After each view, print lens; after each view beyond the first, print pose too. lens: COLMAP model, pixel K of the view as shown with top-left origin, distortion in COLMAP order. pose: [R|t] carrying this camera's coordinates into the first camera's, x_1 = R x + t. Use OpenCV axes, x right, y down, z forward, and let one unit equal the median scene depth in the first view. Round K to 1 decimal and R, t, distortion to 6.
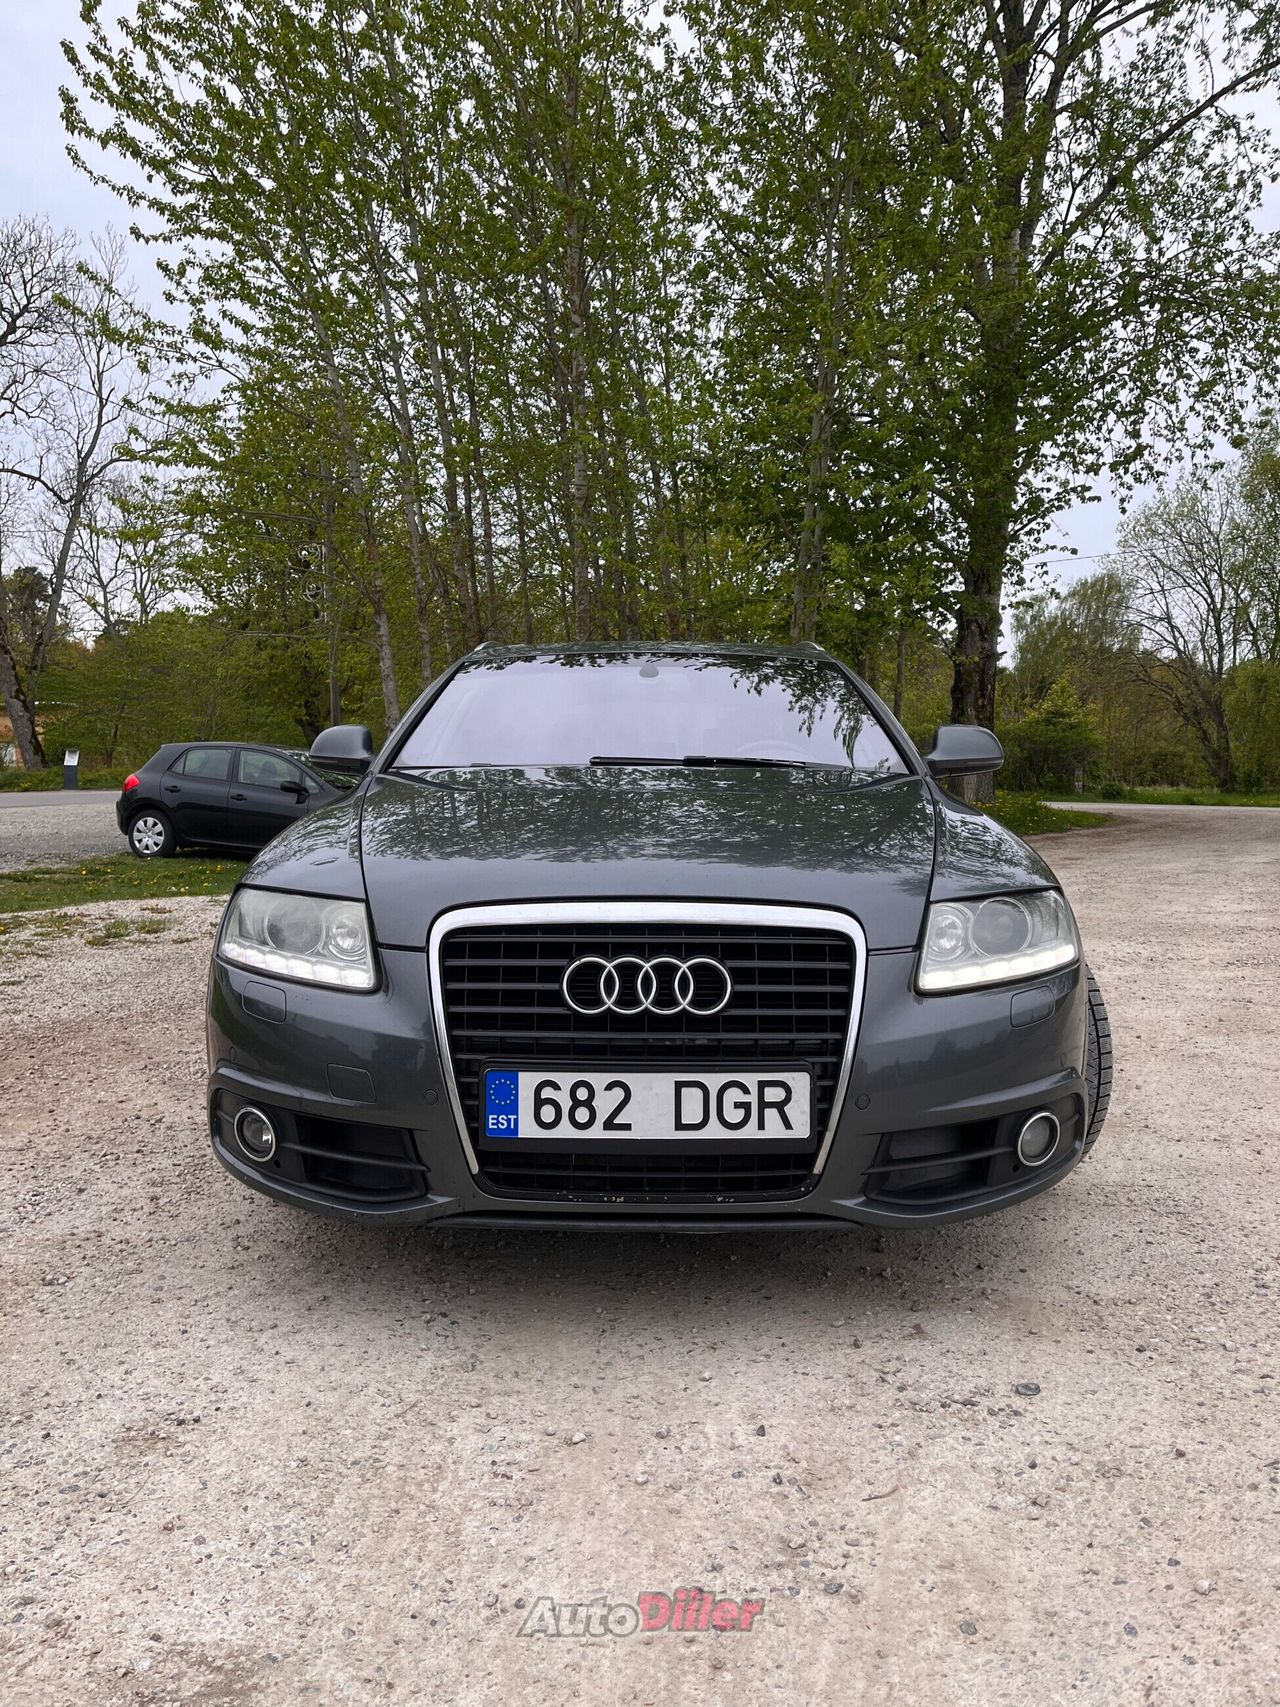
lens RADIAL K [[1304.7, 0, 637.1], [0, 1304.7, 856.1], [0, 0, 1]] dist [0.079497, -0.119968]
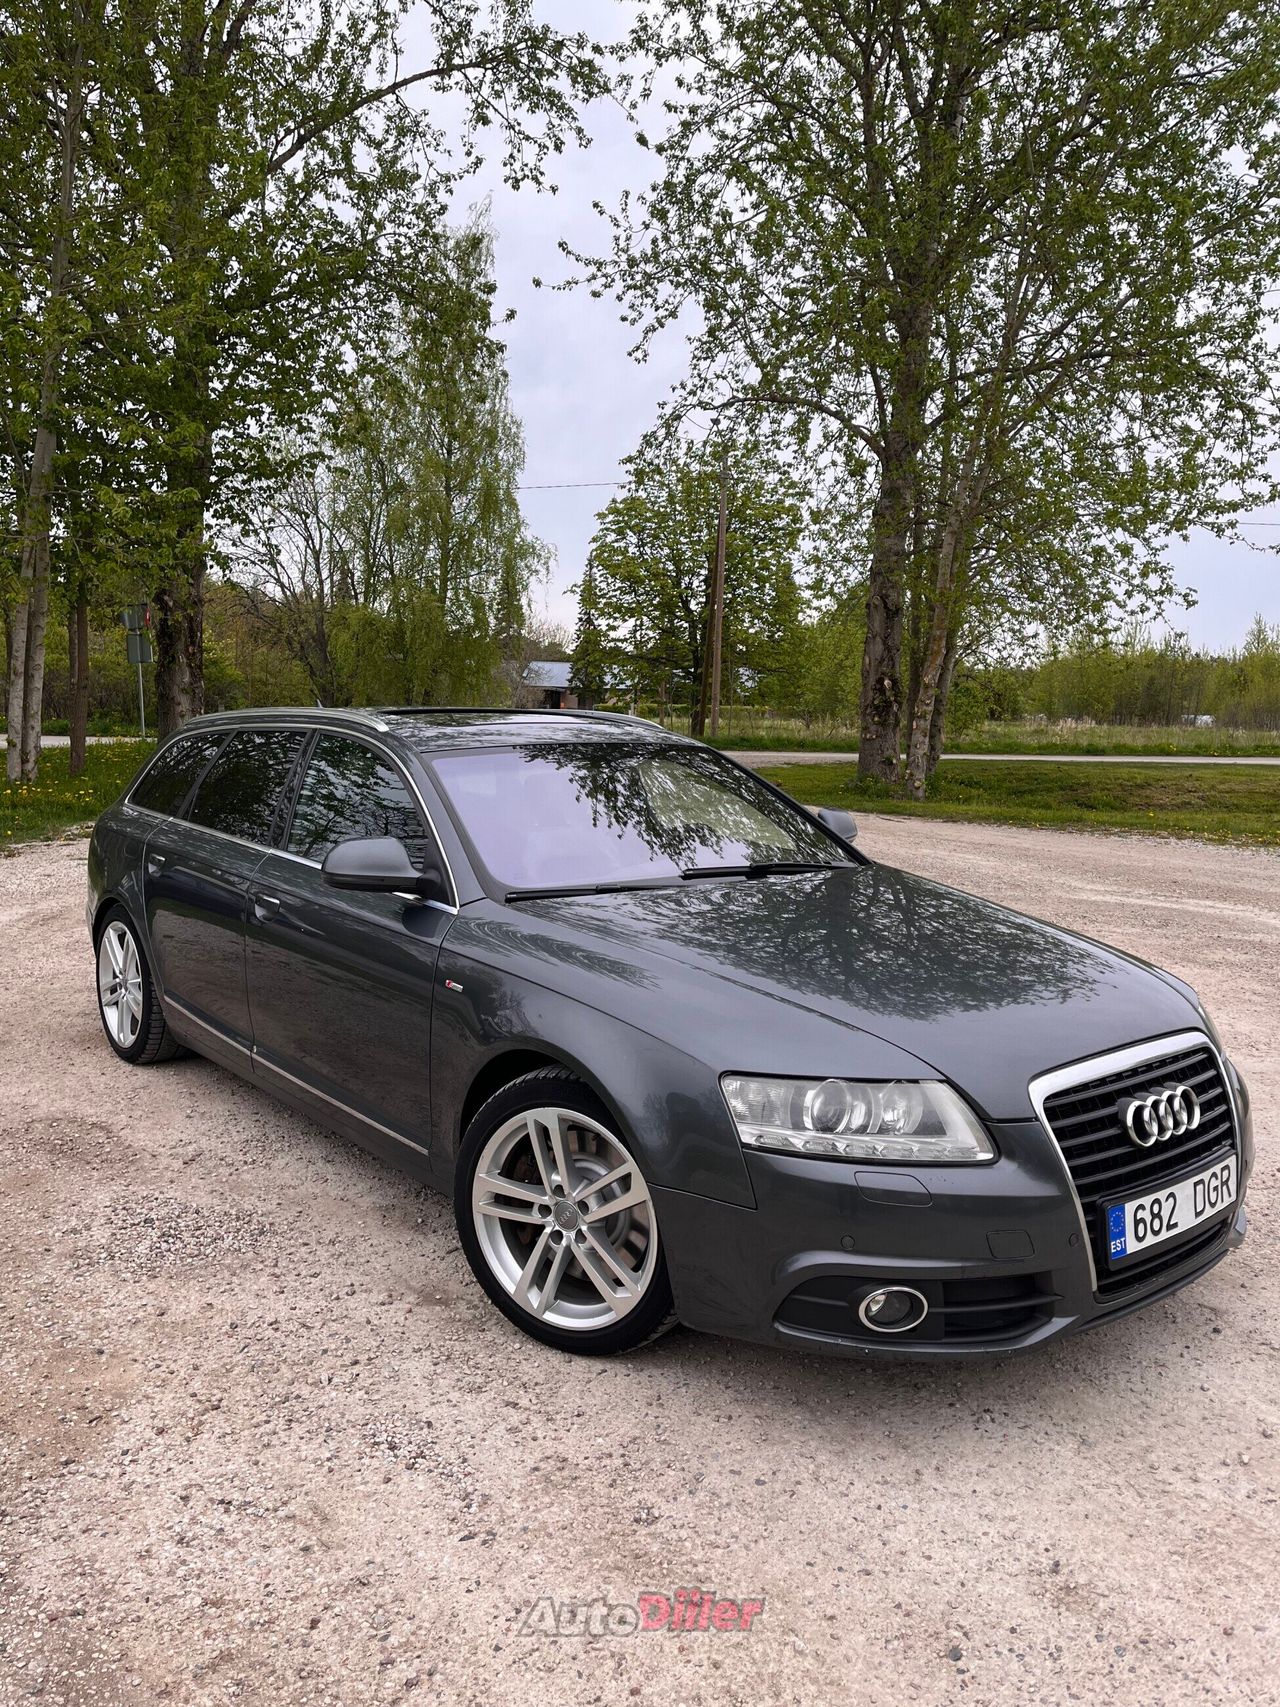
lens RADIAL K [[1304.7, 0, 637.1], [0, 1304.7, 856.1], [0, 0, 1]] dist [0.079497, -0.119968]
pose [[0.763049, -0.072725, 0.642236, -1.242302], [0.031464, 0.996651, 0.075476, -0.279793], [-0.645575, -0.037384, 0.762782, 0.345122]]
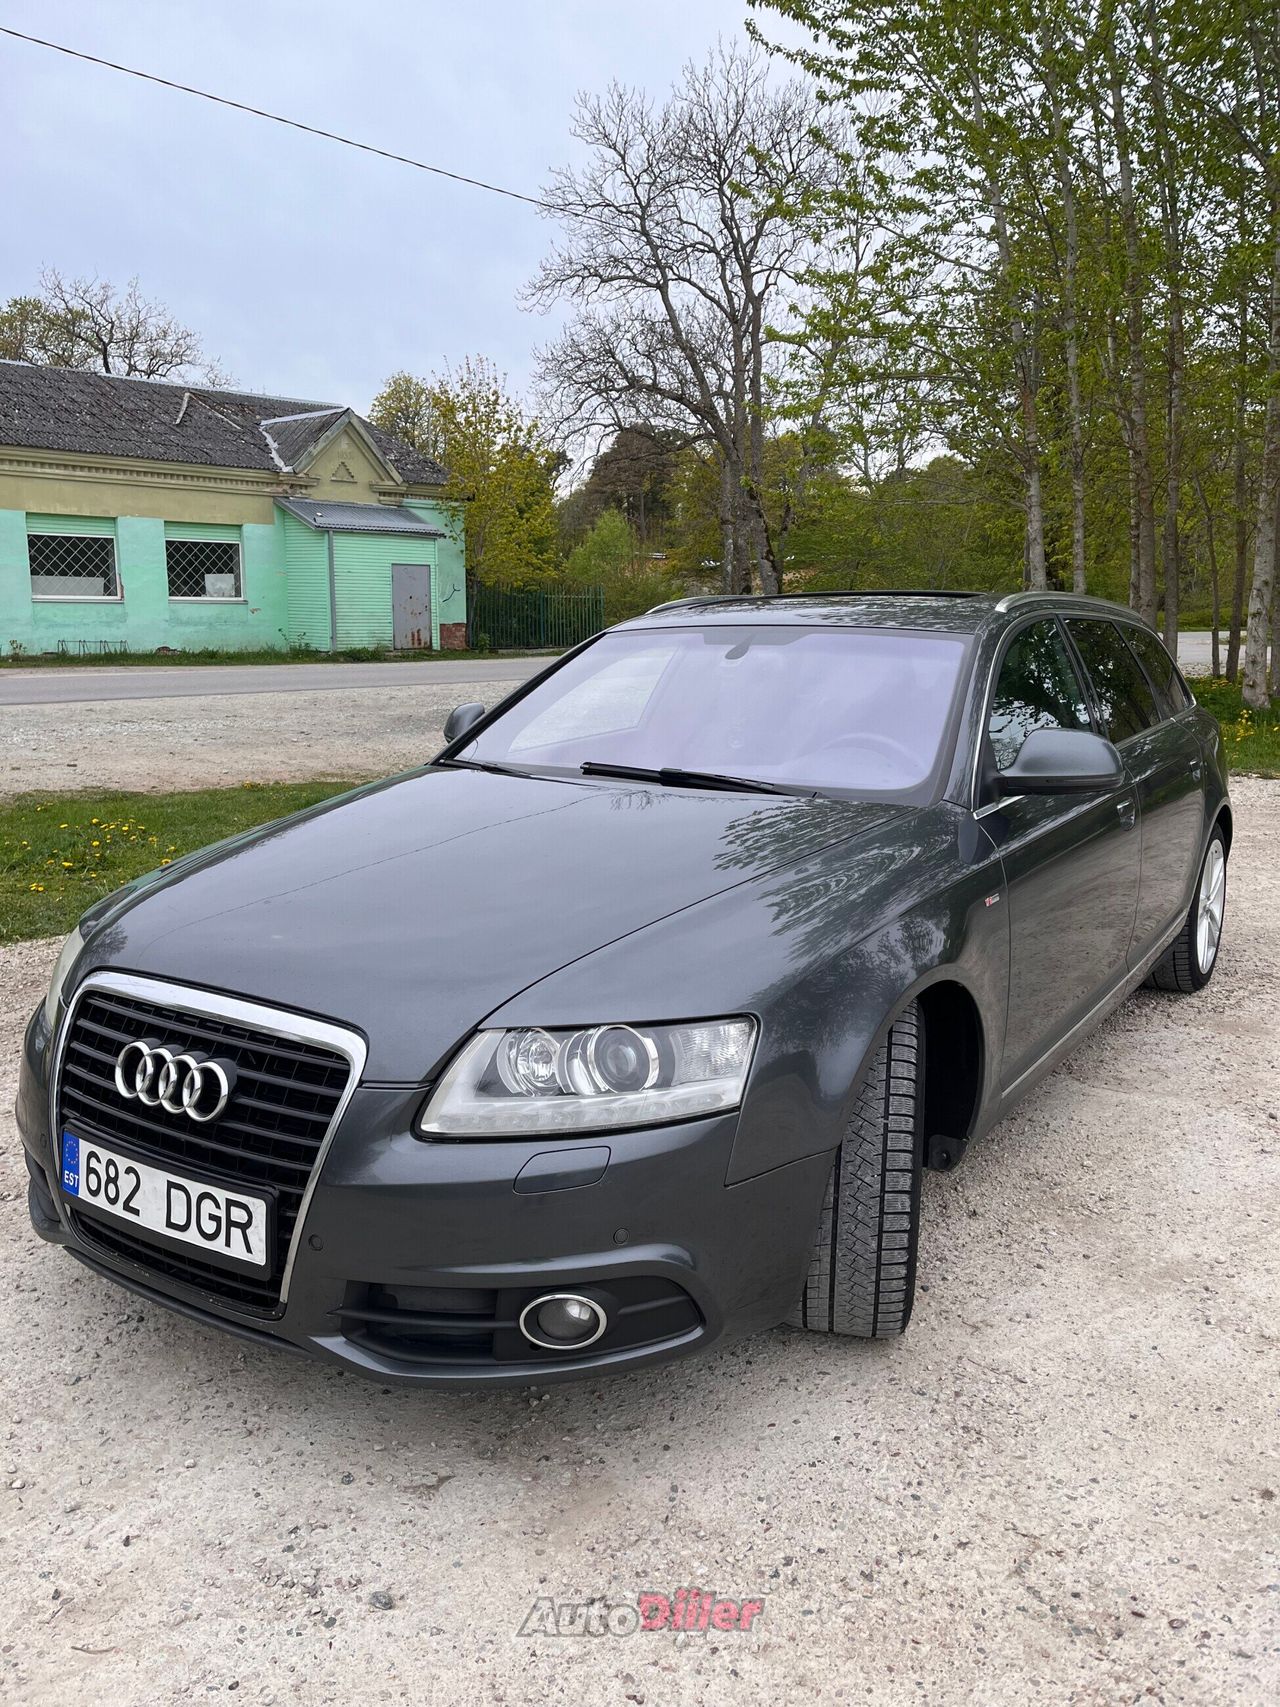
lens RADIAL K [[1304.7, 0, 637.1], [0, 1304.7, 856.1], [0, 0, 1]] dist [0.079497, -0.119968]
pose [[0.841094, 0.095574, -0.532379, 0.846935], [-0.032617, 0.991436, 0.126454, -0.215467], [0.539905, -0.088995, 0.837008, 0.361885]]
